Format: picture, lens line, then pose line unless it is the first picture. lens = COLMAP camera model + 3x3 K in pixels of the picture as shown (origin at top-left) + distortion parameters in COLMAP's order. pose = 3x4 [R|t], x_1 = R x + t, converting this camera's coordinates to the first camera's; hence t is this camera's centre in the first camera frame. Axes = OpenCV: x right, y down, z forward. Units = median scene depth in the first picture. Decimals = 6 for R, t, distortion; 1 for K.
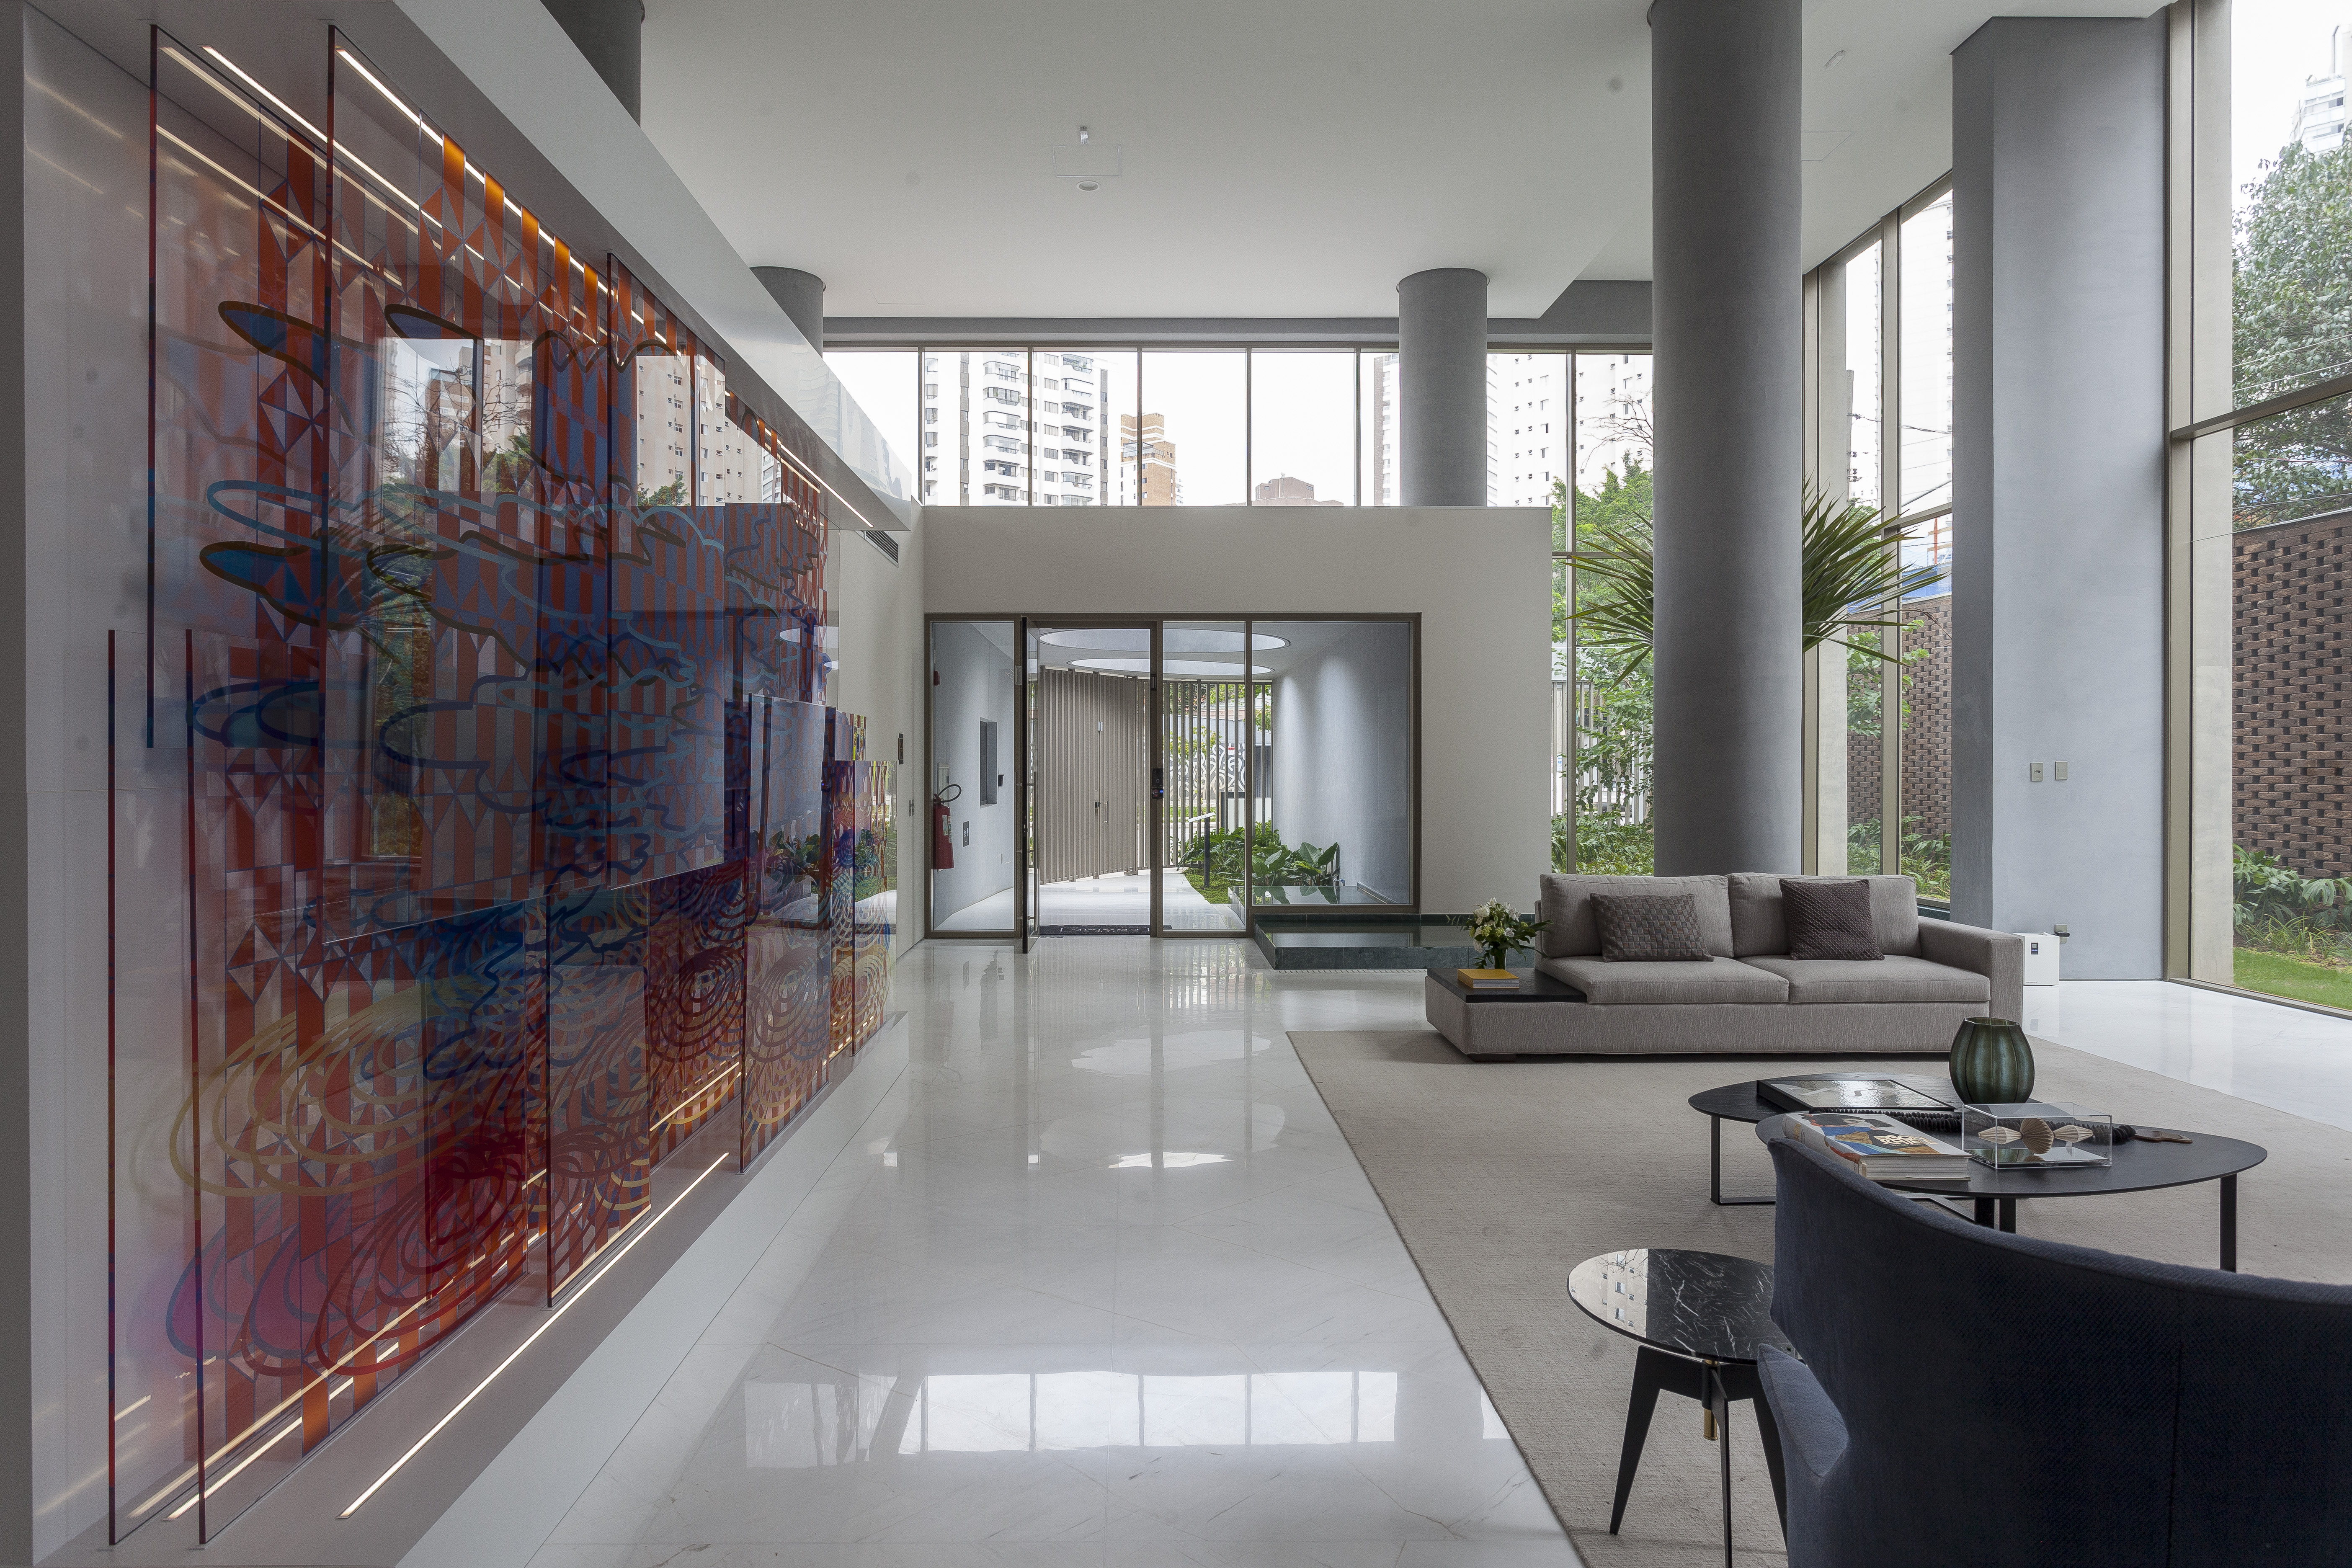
lens RADIAL K [[1312.4, 0, 1169.5], [0, 1312.4, 768.4], [0, 0, 1]] dist [-0.000313, 0.002077]
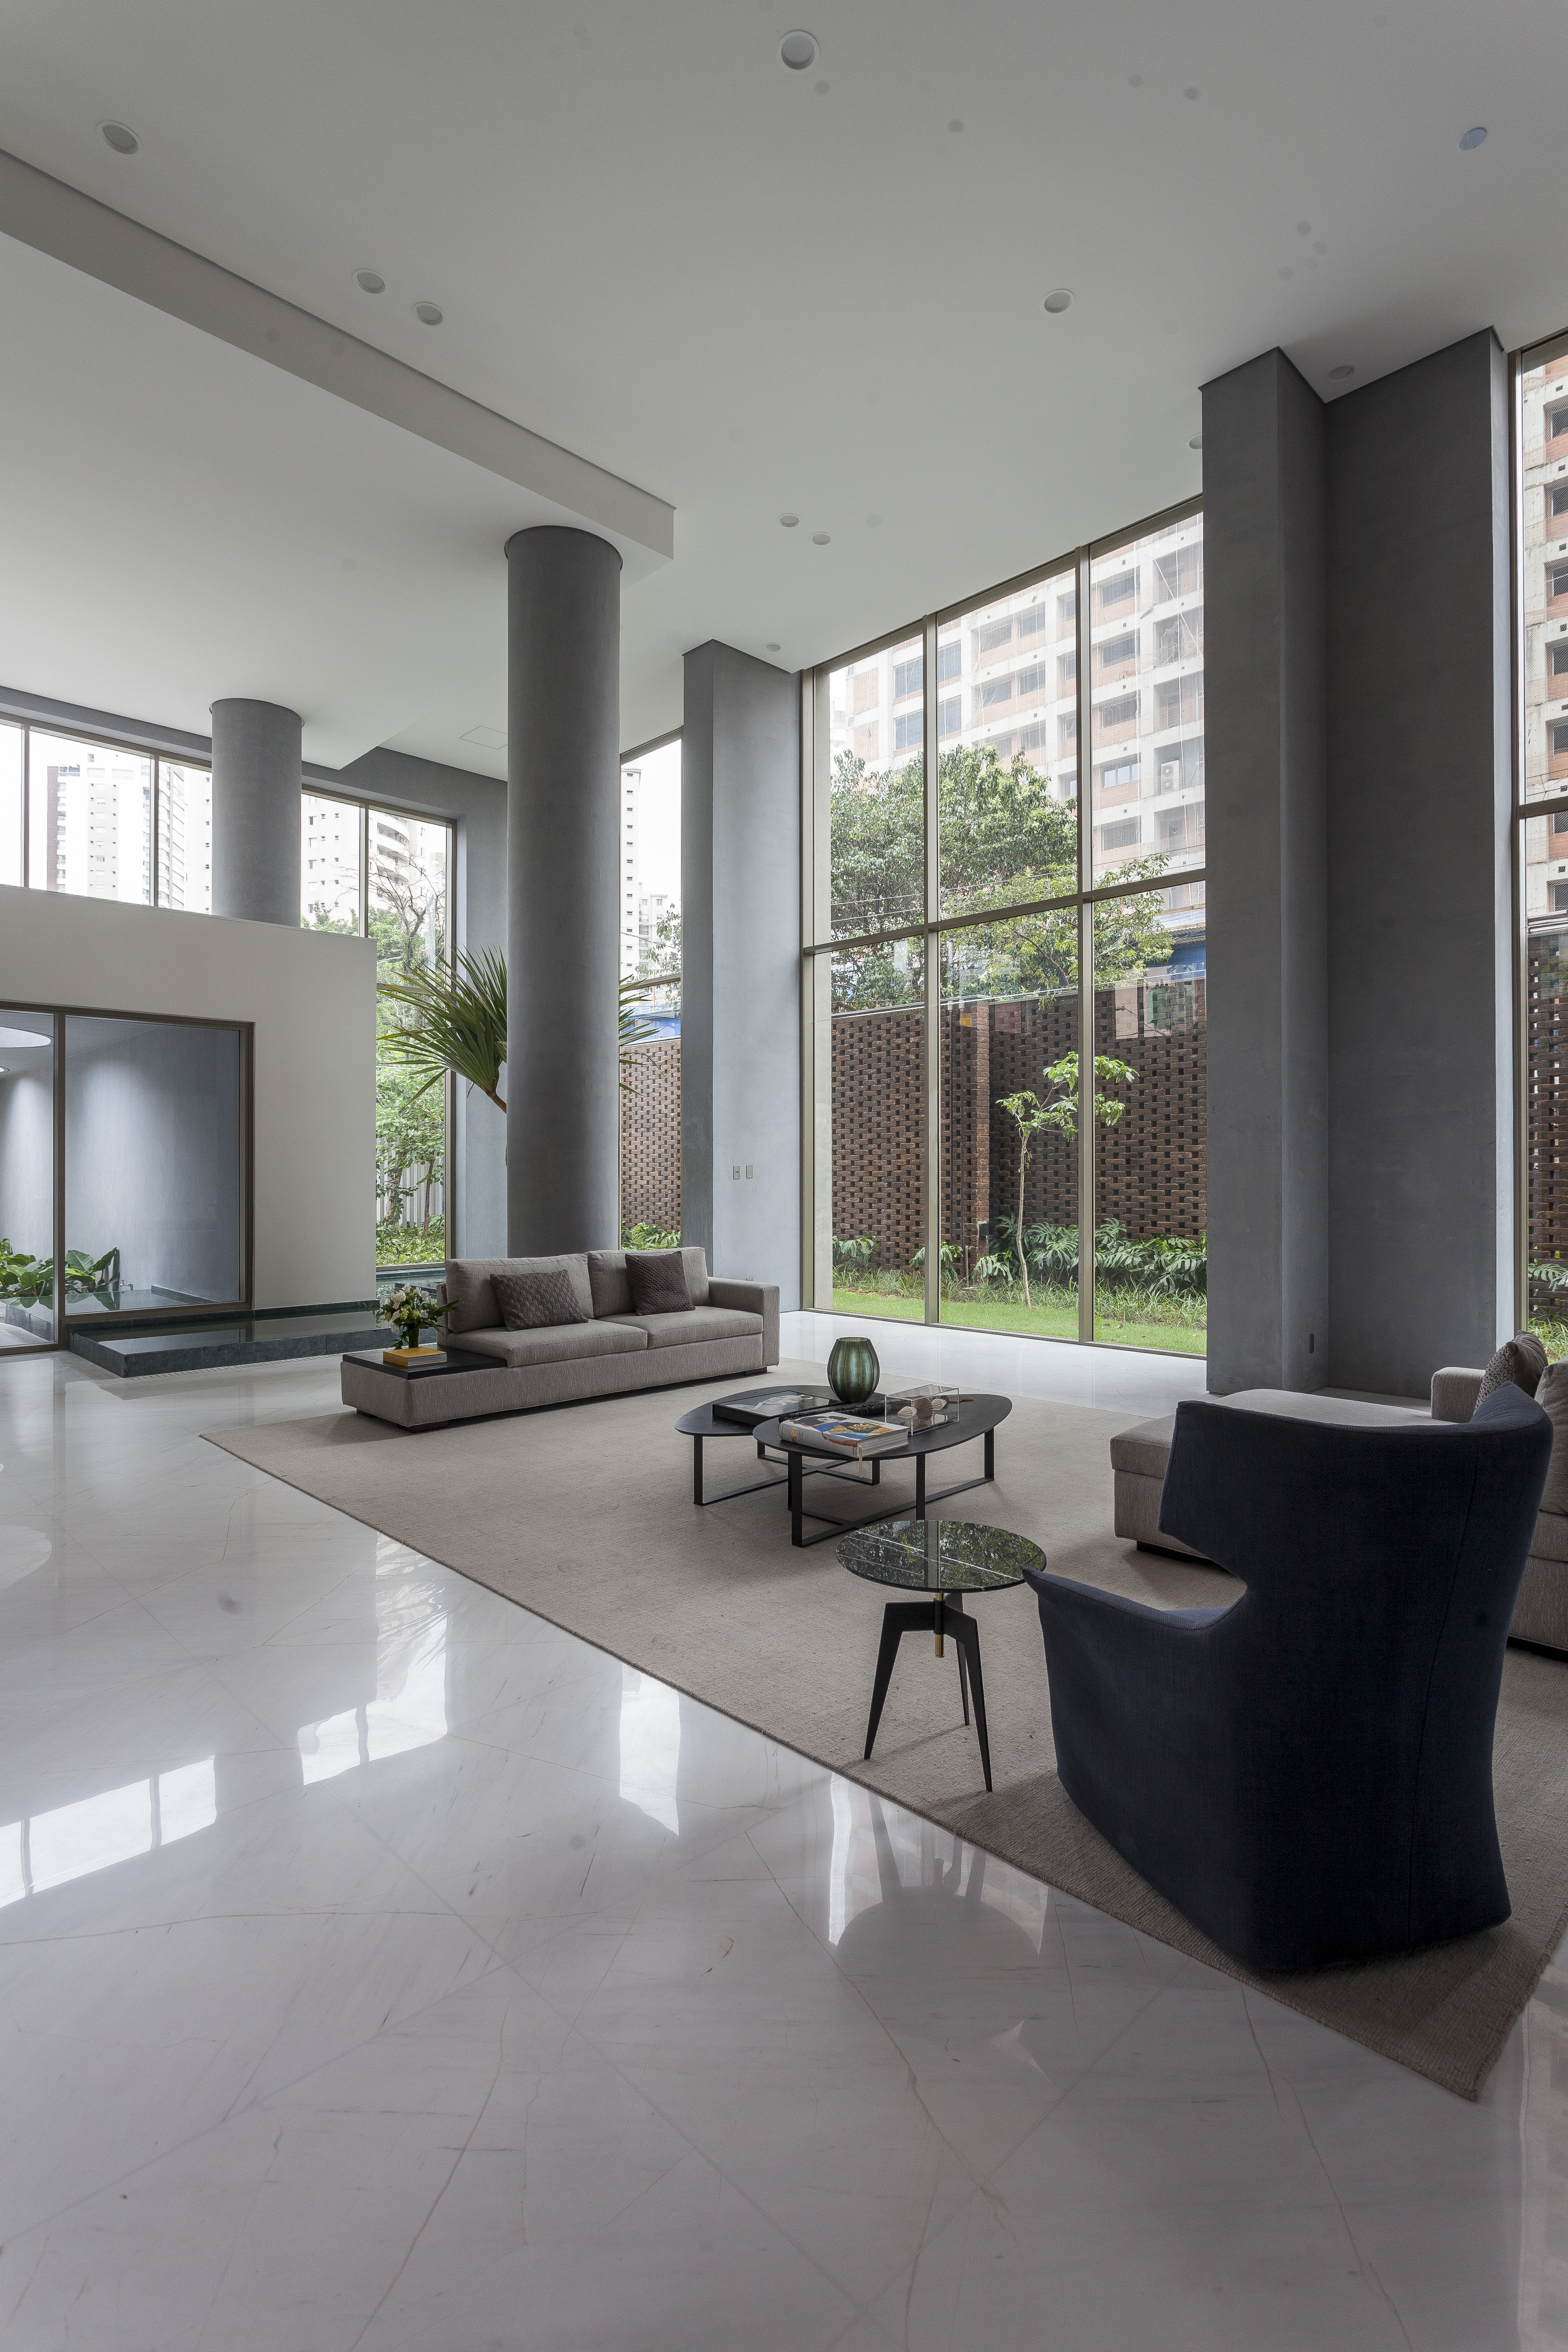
lens RADIAL K [[1112.4, 0, 791.5], [0, 1112.4, 1156.5], [0, 0, 1]] dist [-0.010578, 0.000218]
pose [[0.728672, 0.009846, 0.684792, -0.106452], [0.002634, 0.999849, -0.017180, 0.005546], [-0.684858, 0.014322, 0.728536, 0.063104]]
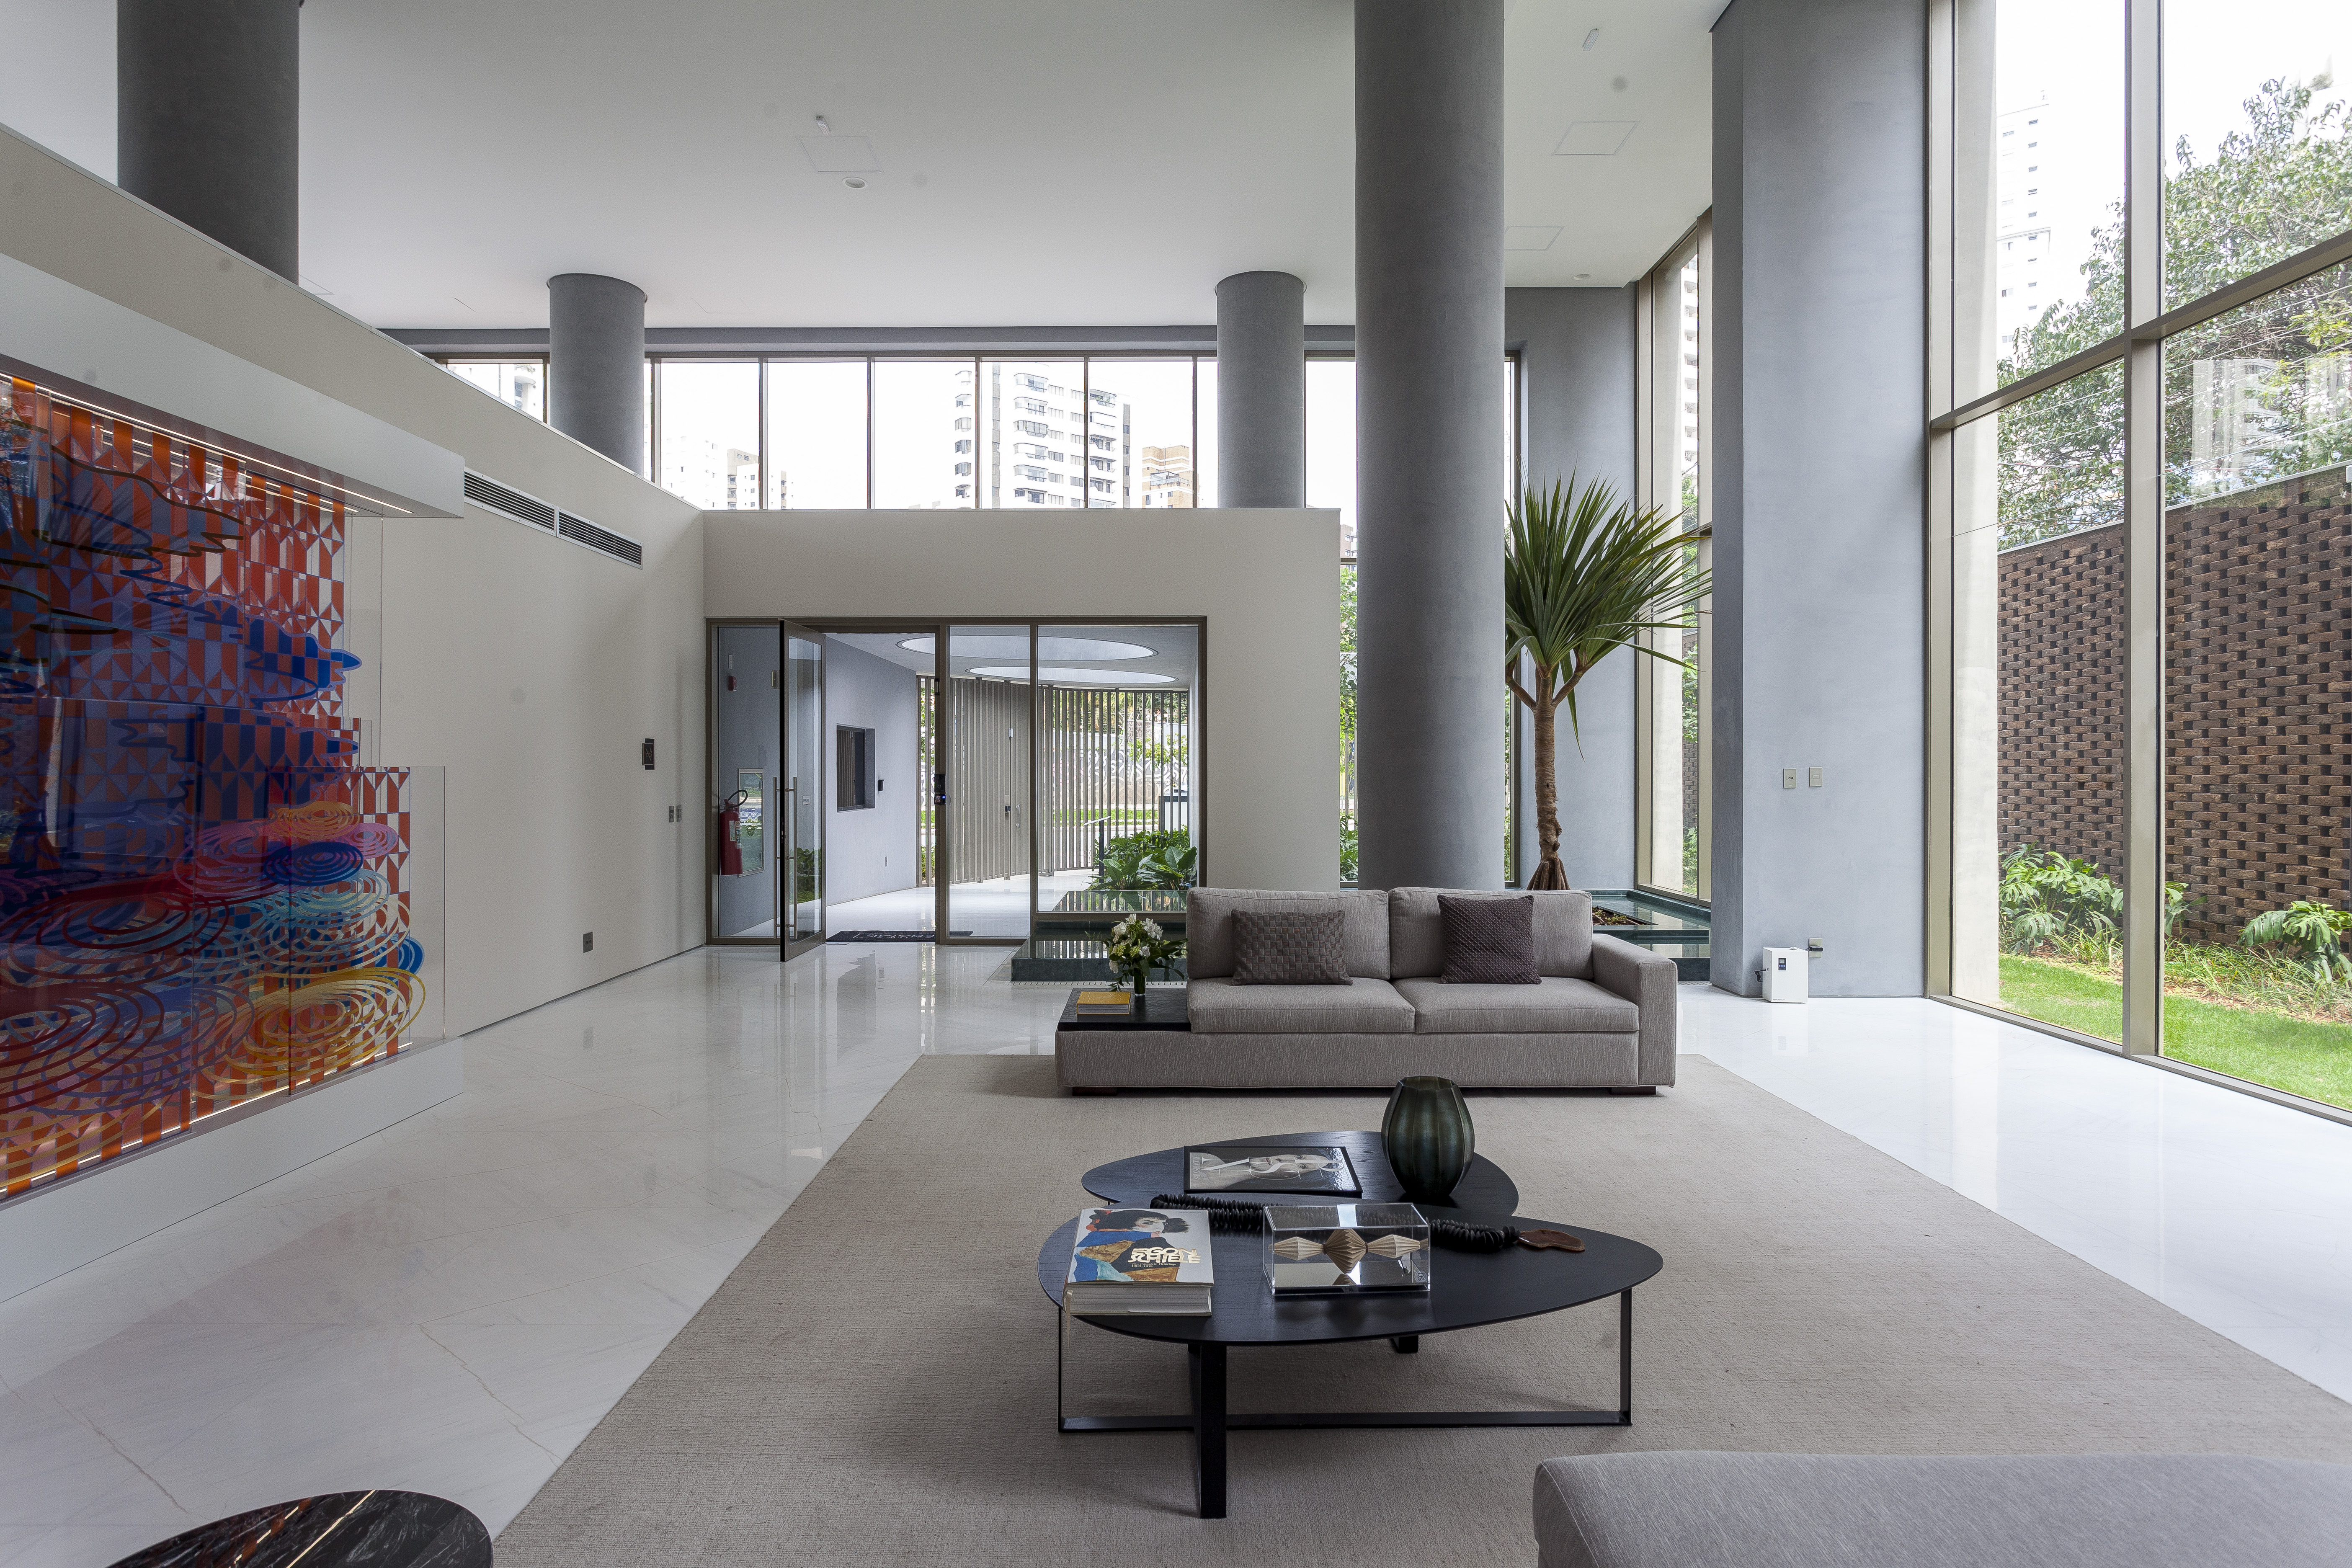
lens RADIAL K [[1209.8, 0, 1179.3], [0, 1209.8, 772.5], [0, 0, 1]] dist [-0.001548, 0.000609]
pose [[0.999838, 0.000846, -0.017976, 0.196496], [-0.000856, 0.999999, -0.000559, -0.000739], [0.017975, 0.000574, 0.999838, 0.095924]]
